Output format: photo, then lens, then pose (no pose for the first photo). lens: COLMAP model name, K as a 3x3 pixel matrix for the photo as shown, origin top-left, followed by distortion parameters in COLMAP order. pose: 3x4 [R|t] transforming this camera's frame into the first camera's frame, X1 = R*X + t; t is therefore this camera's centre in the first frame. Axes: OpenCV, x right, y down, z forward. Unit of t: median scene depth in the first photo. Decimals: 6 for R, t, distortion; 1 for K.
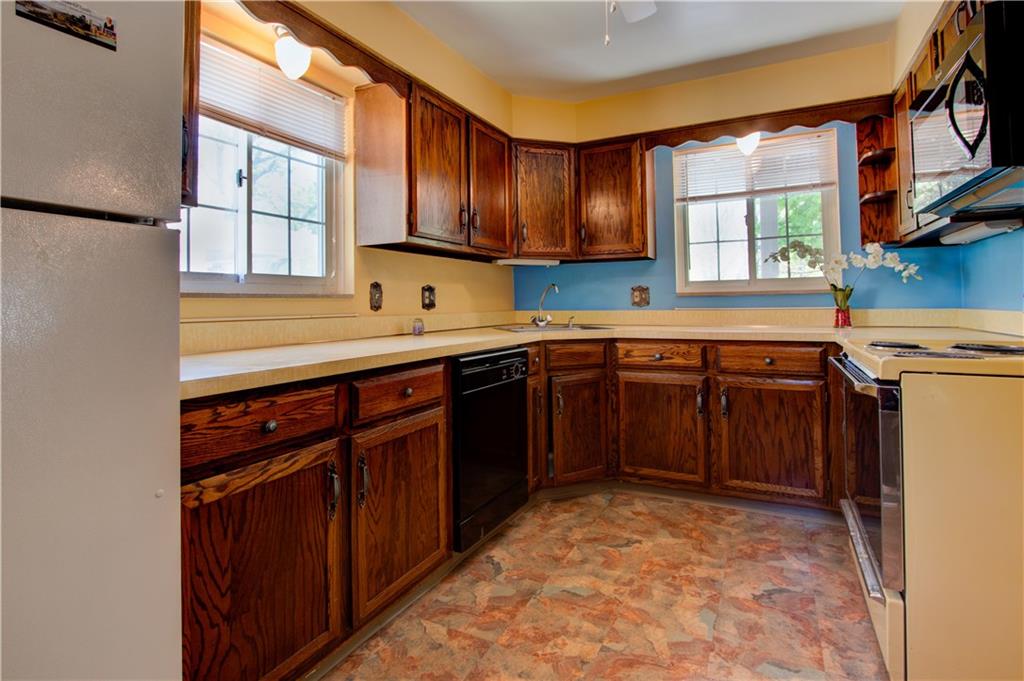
lens RADIAL K [[495.2, 0, 510.1], [0, 495.2, 287.7], [0, 0, 1]] dist [-0.003860, 0.000054]
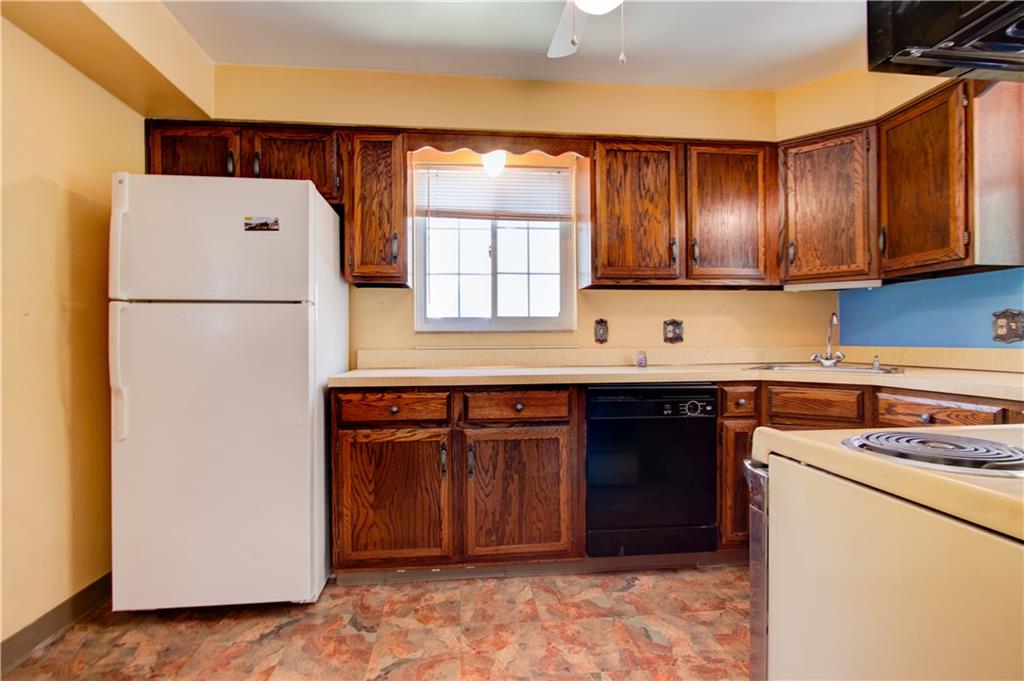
lens RADIAL K [[476.8, 0, 512.0], [0, 476.8, 340.5], [0, 0, 1]] dist [-0.011427, 0.000536]
pose [[0.570968, 0.007845, -0.820935, 0.735770], [0.027302, 0.999220, 0.028538, 0.002566], [0.820518, -0.038708, 0.570309, 0.264072]]
